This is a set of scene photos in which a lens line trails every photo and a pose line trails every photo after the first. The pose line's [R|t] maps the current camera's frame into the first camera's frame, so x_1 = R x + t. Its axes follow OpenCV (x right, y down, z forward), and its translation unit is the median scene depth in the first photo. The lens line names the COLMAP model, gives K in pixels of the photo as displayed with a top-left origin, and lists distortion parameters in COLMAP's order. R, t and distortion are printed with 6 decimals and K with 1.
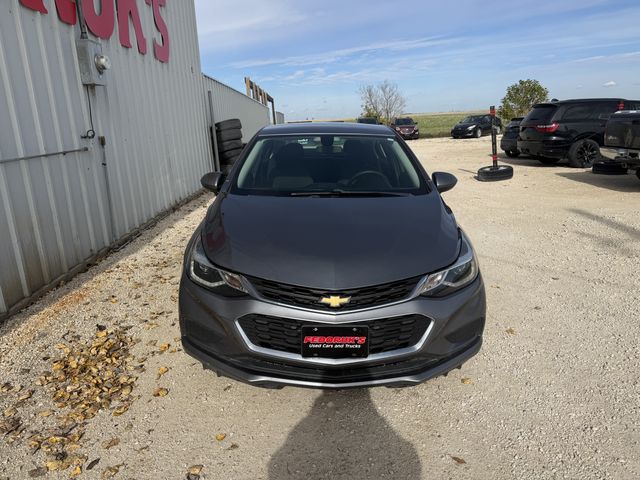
lens RADIAL K [[456.8, 0, 320.0], [0, 456.8, 240.0], [0, 0, 1]] dist [0.010897, -0.027747]
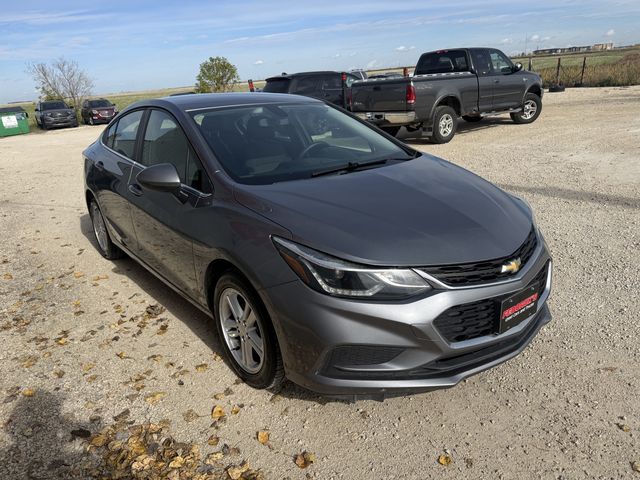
lens RADIAL K [[456.8, 0, 320.0], [0, 456.8, 240.0], [0, 0, 1]] dist [0.010897, -0.027747]
pose [[0.784610, -0.222157, 0.578821, -0.346692], [0.198798, 0.974450, 0.104527, -0.041394], [-0.587253, 0.033056, 0.808728, 0.199087]]
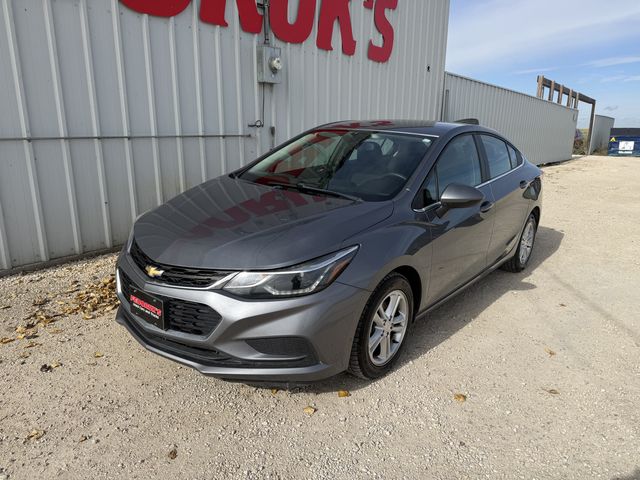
lens RADIAL K [[450.7, 0, 320.0], [0, 450.7, 246.3], [0, 0, 1]] dist [0.042957, -0.060940]
pose [[0.764576, 0.204705, -0.611162, 0.425925], [-0.196831, 0.977083, 0.081030, -0.039878], [0.613744, 0.058342, 0.787347, 0.161323]]
